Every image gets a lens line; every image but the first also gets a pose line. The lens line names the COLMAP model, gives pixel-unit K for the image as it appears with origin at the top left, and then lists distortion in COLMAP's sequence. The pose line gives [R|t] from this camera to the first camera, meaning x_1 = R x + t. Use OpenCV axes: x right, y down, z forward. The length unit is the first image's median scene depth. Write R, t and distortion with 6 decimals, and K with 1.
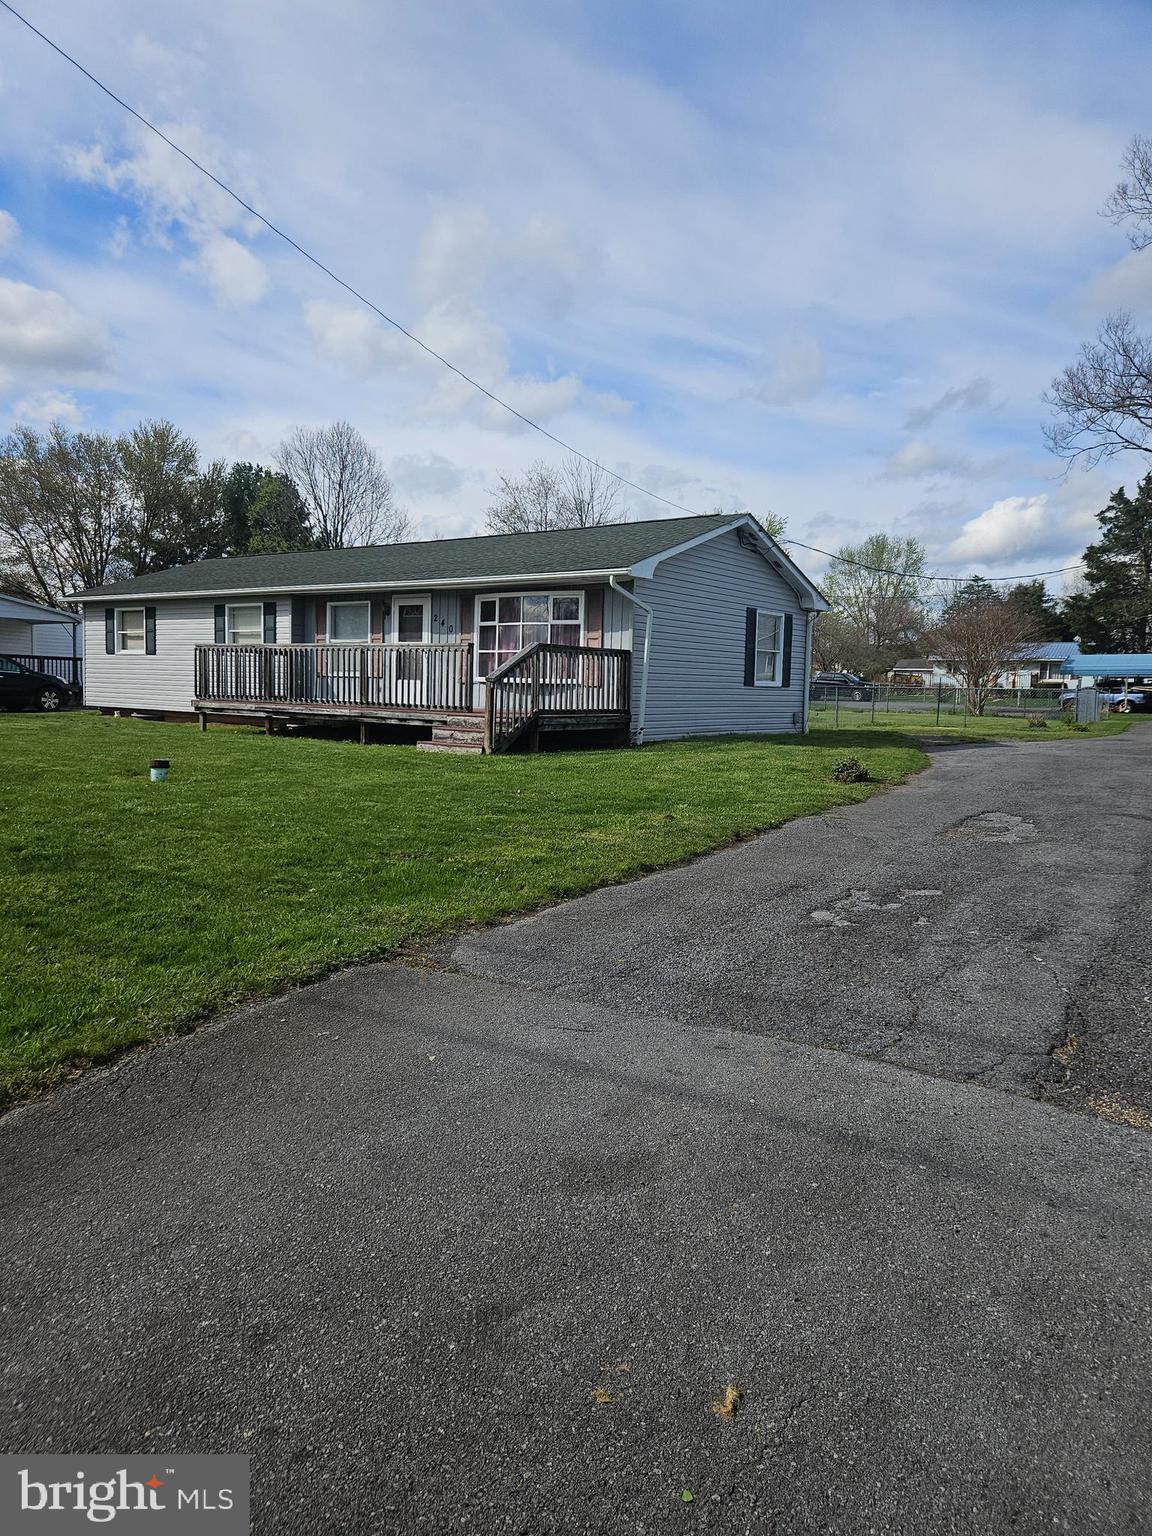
lens RADIAL K [[1030.3, 0, 574.9], [0, 1030.3, 767.0], [0, 0, 1]] dist [0.006132, 0.001291]
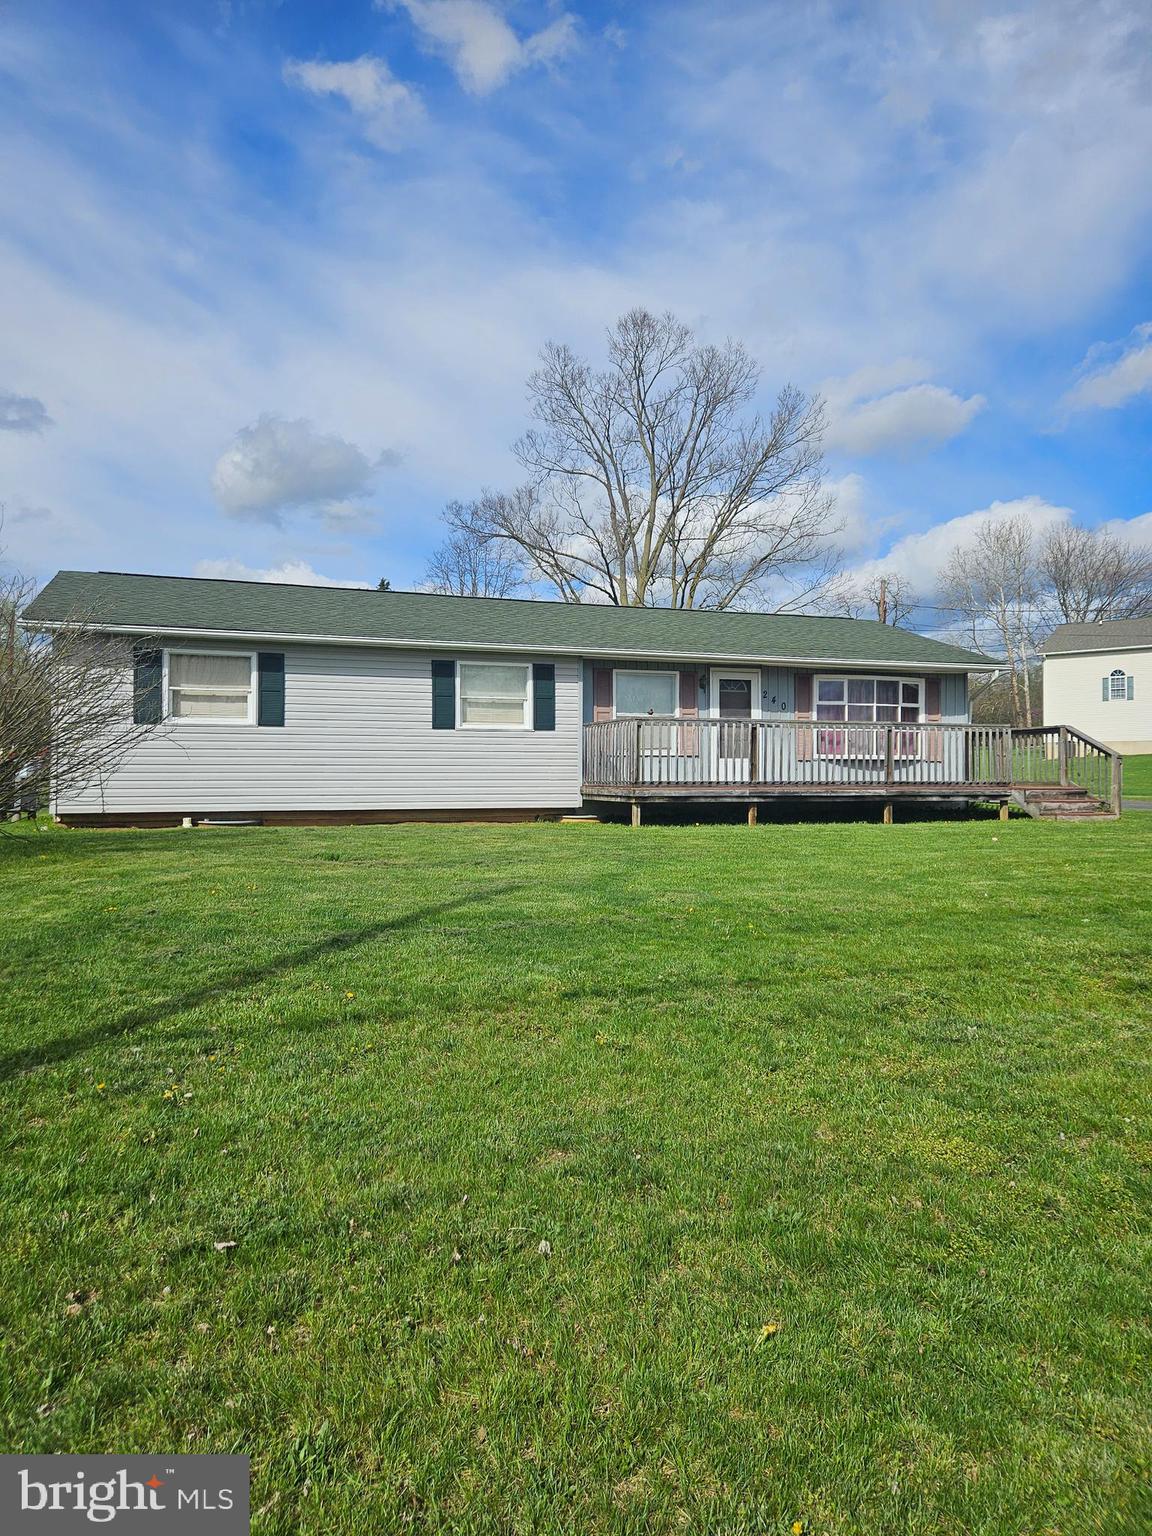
lens RADIAL K [[1030.3, 0, 576.2], [0, 1030.3, 767.1], [0, 0, 1]] dist [0.006132, 0.001291]
pose [[0.578209, -0.022603, 0.815575, -1.034867], [0.076400, 0.996724, -0.026541, -0.064153], [-0.812303, 0.077657, 0.578042, 0.587314]]
